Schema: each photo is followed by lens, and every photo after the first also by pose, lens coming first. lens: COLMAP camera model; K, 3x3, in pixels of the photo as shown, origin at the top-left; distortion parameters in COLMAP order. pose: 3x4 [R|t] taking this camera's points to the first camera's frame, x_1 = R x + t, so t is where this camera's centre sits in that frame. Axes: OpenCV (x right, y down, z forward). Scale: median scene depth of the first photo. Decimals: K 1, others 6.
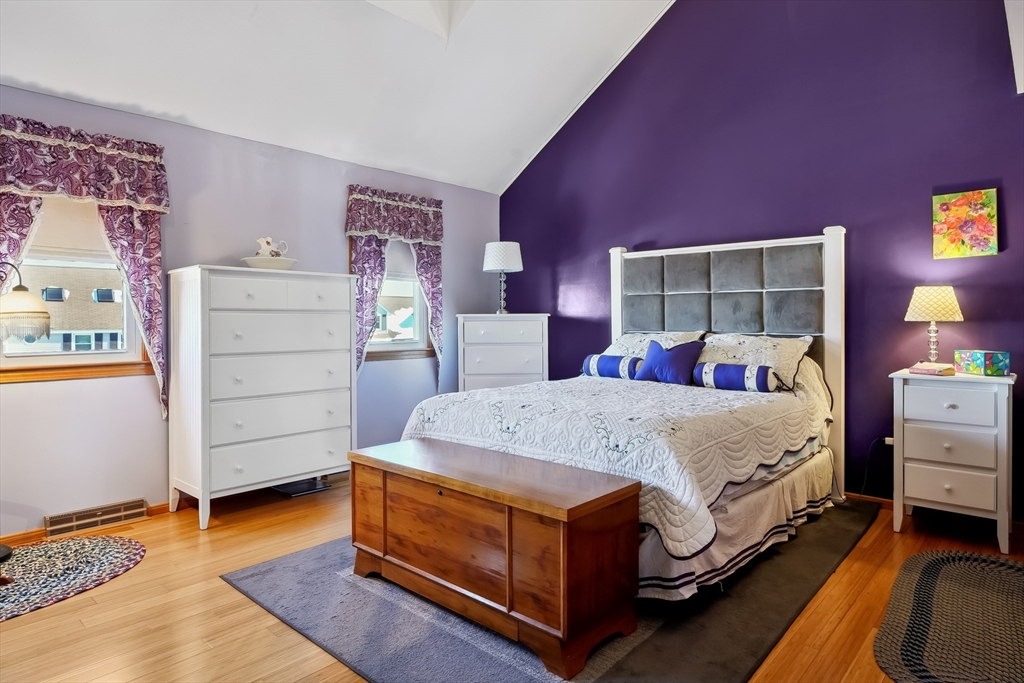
lens RADIAL K [[598.2, 0, 511.3], [0, 598.2, 321.9], [0, 0, 1]] dist [0.001604, 0.001301]
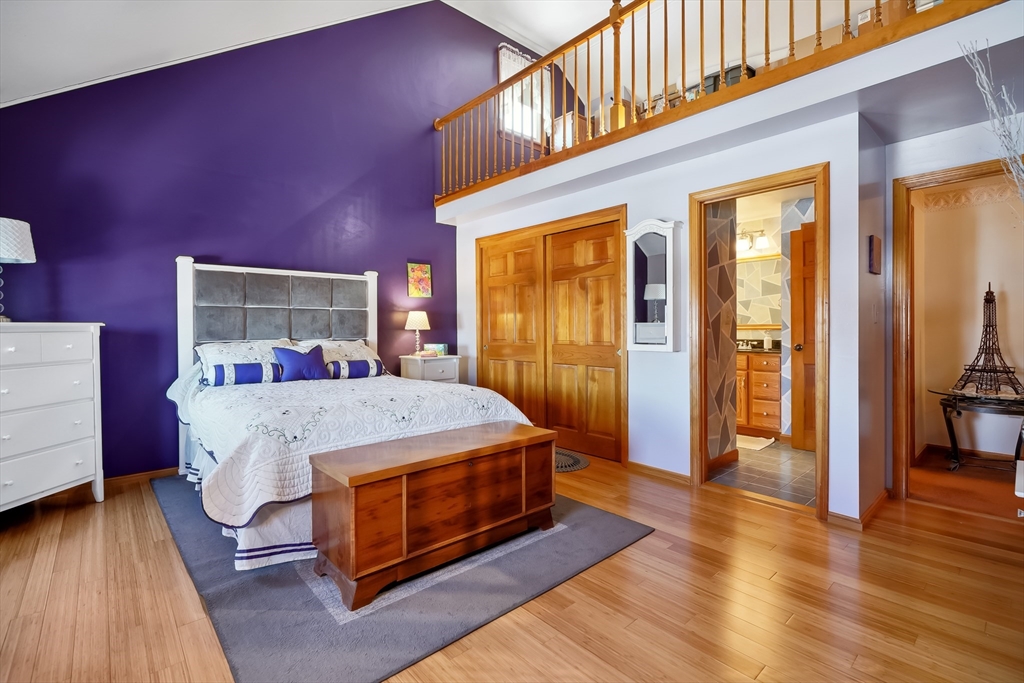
lens RADIAL K [[464.5, 0, 507.2], [0, 464.5, 329.6], [0, 0, 1]] dist [-0.000706, 0.000036]
pose [[0.112751, -0.002352, 0.993620, -0.618135], [0.009454, 0.999954, 0.001294, -0.000396], [-0.993578, 0.009248, 0.112768, 0.458783]]
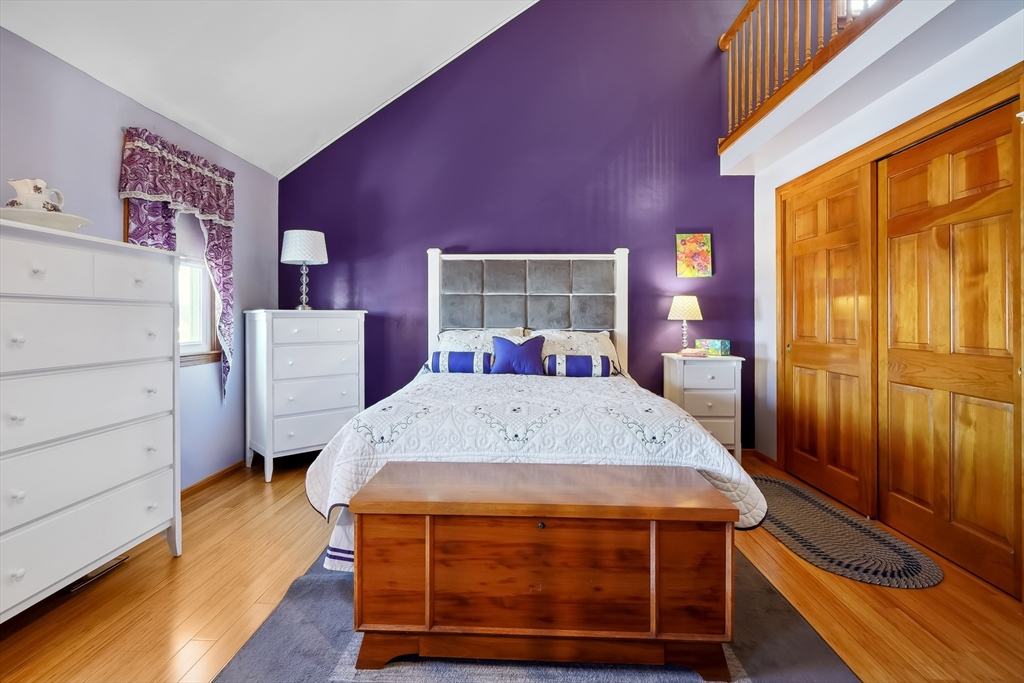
lens RADIAL K [[504.9, 0, 508.4], [0, 504.9, 313.3], [0, 0, 1]] dist [-0.003024, 0.000397]
pose [[0.768406, 0.011321, 0.639863, -0.343287], [-0.003904, 0.999908, -0.013002, 0.000309], [-0.639951, 0.007492, 0.768379, 0.277561]]
